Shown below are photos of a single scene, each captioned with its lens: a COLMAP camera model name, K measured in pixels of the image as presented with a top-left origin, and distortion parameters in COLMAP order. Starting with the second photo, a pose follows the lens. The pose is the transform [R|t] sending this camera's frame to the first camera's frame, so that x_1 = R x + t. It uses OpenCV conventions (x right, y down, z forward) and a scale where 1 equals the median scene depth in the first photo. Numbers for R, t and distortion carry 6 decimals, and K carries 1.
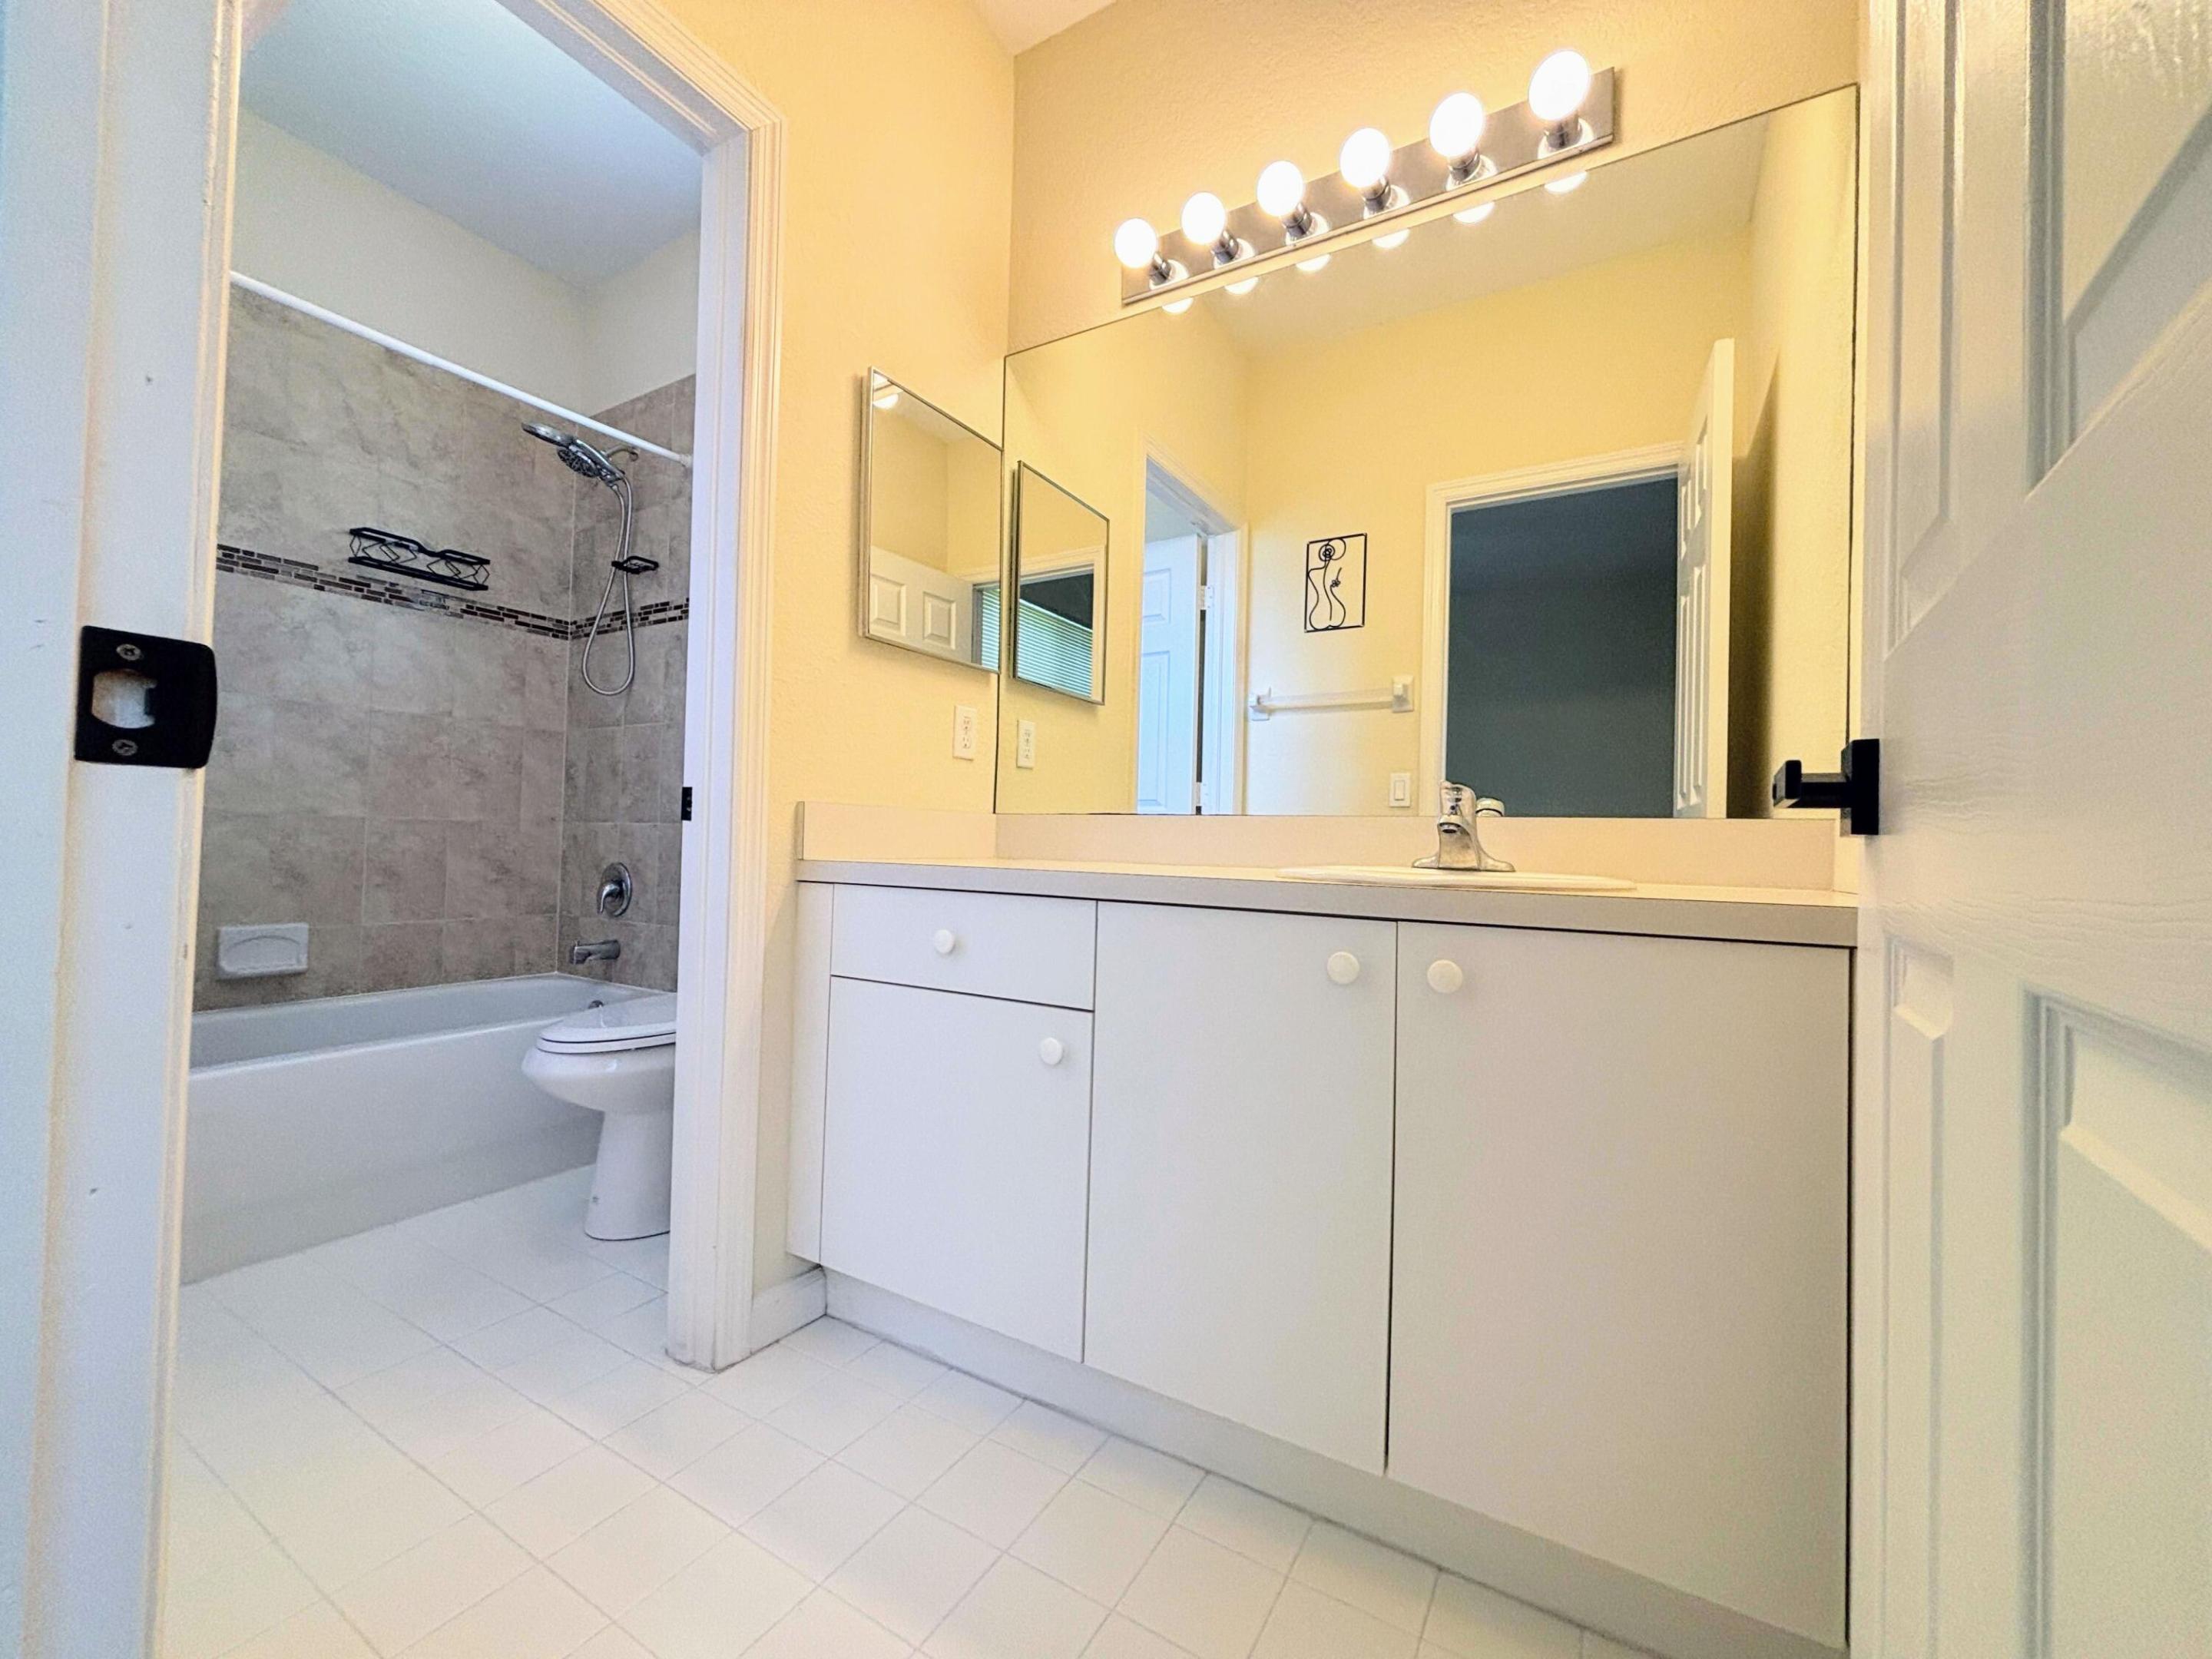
lens RADIAL K [[886.1, 0, 1106.4], [0, 886.1, 818.6], [0, 0, 1]] dist [0.002740, -0.000882]
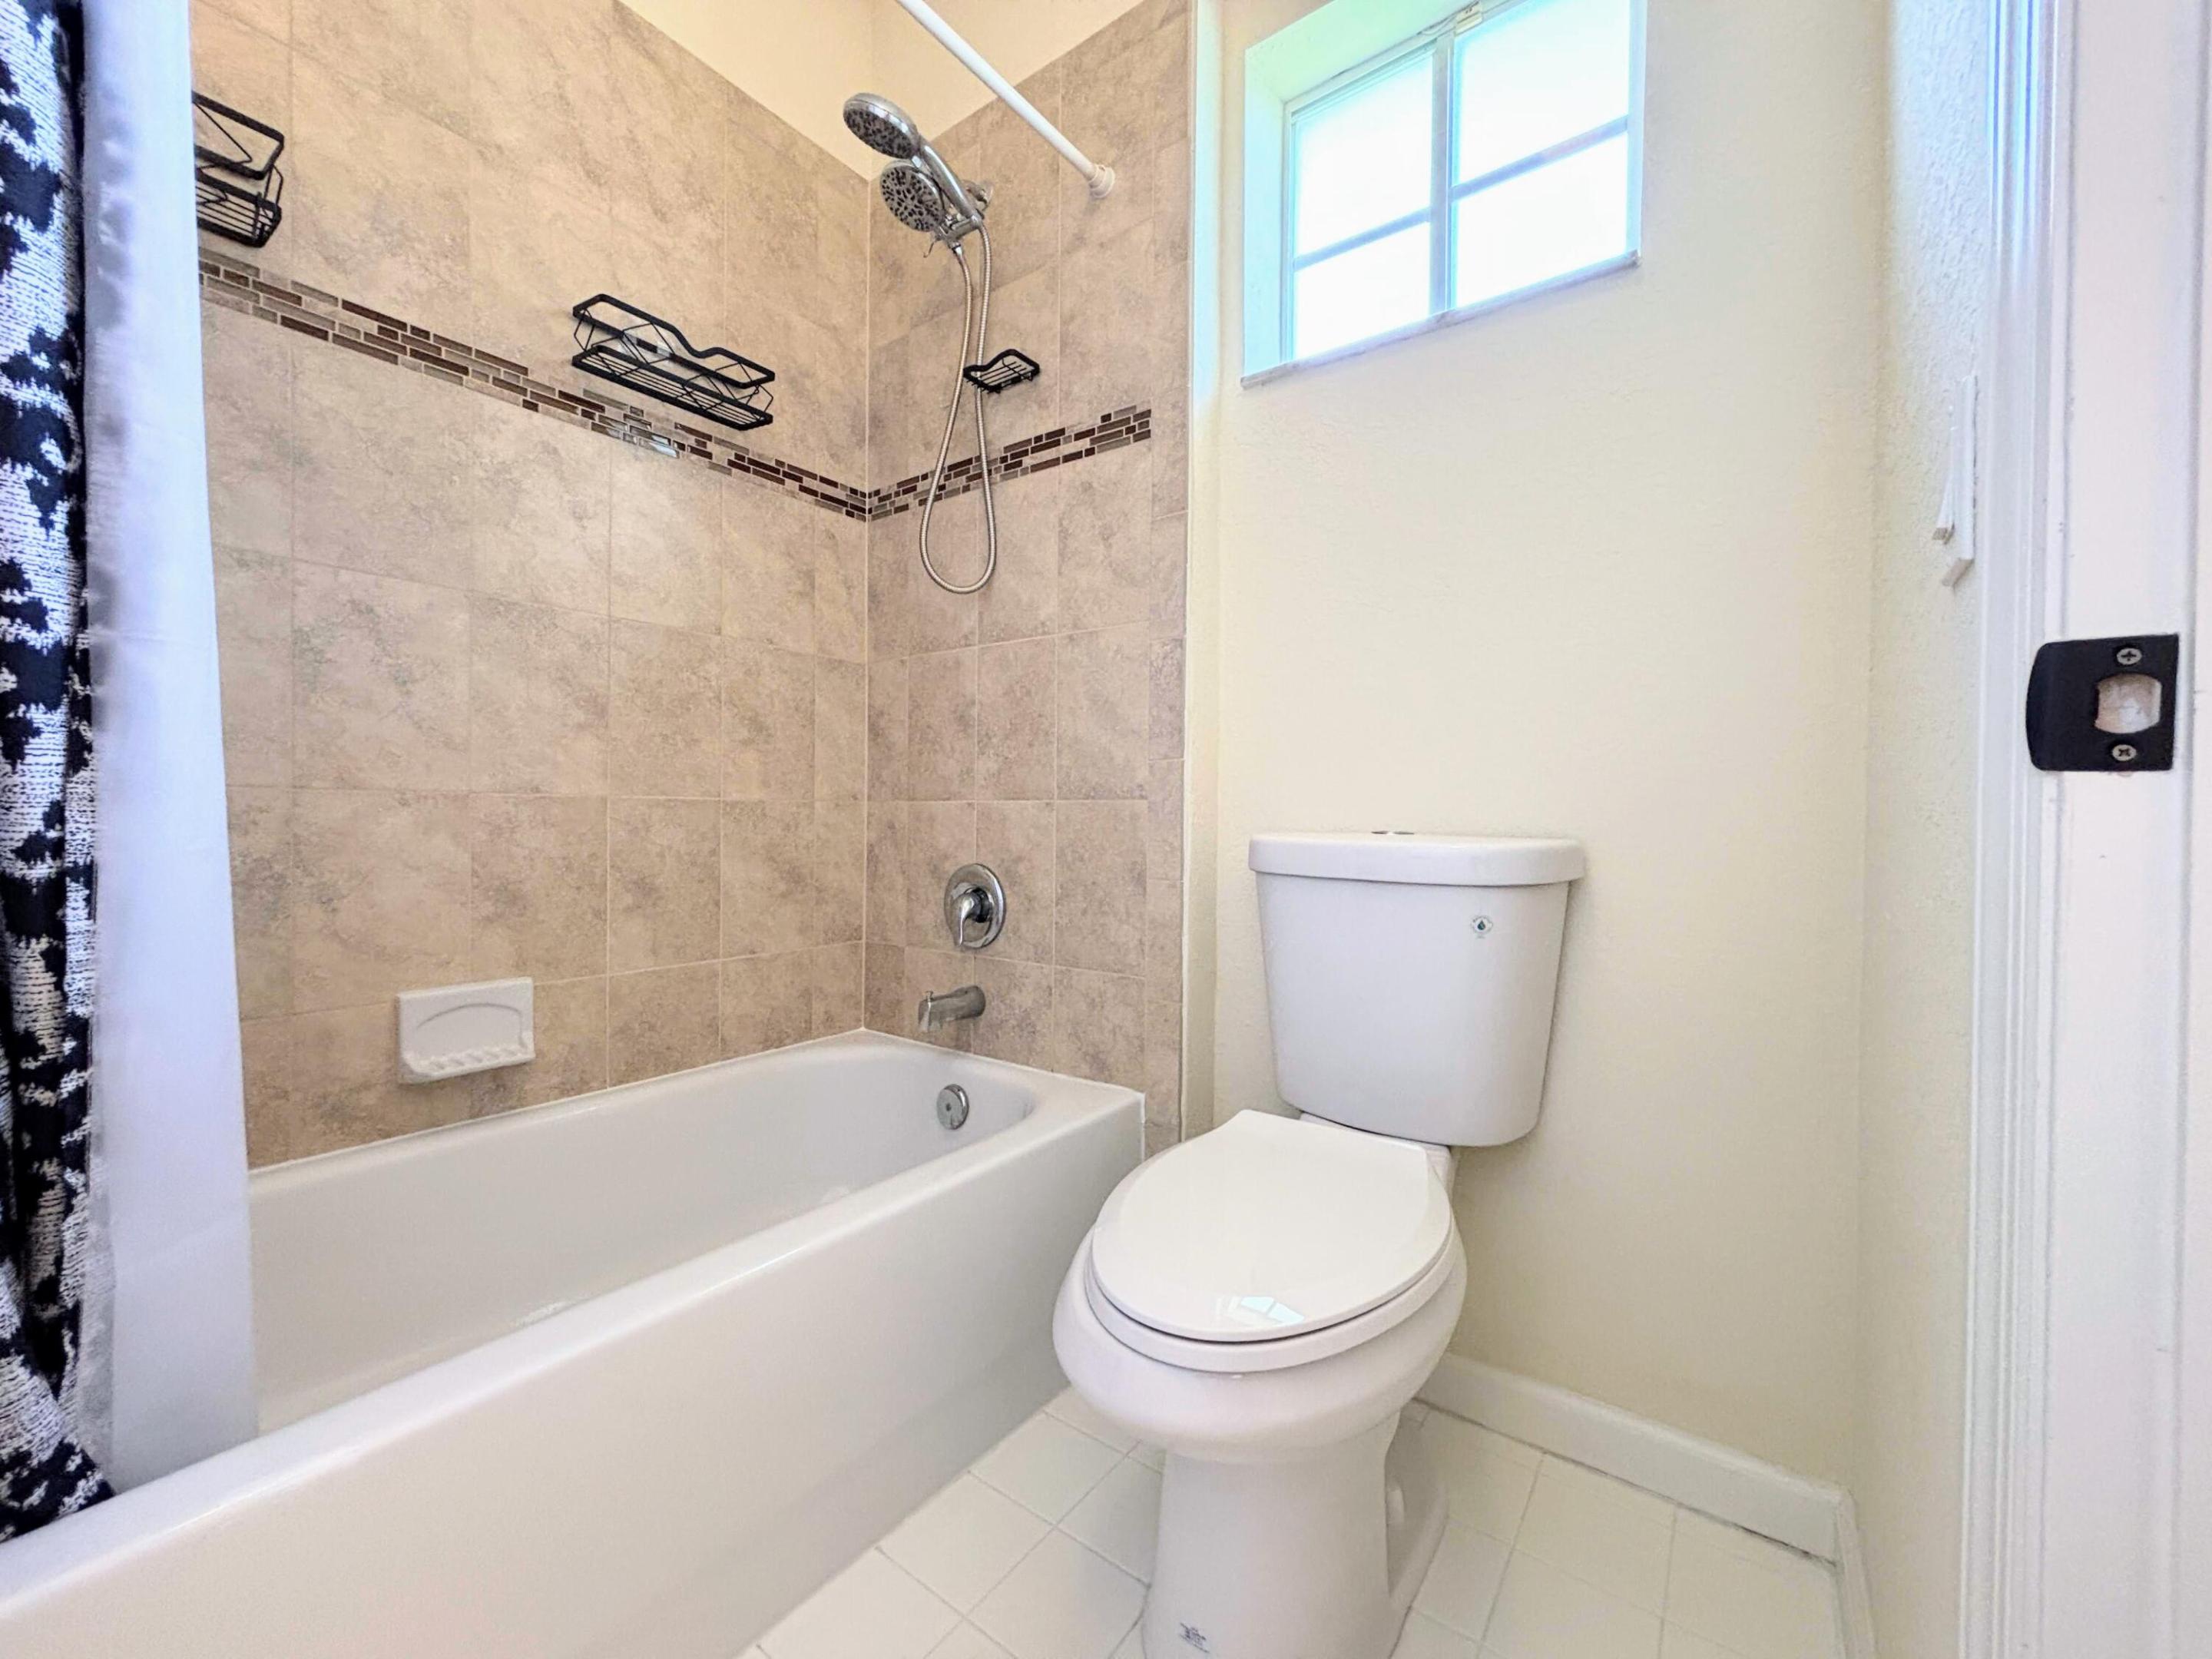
lens RADIAL K [[886.1, 0, 1105.9], [0, 886.1, 817.8], [0, 0, 1]] dist [0.002740, -0.000882]
pose [[0.996416, -0.015865, -0.083092, -0.419867], [0.018017, 0.999520, 0.025211, 0.003358], [0.082653, -0.026618, 0.996223, 0.398904]]
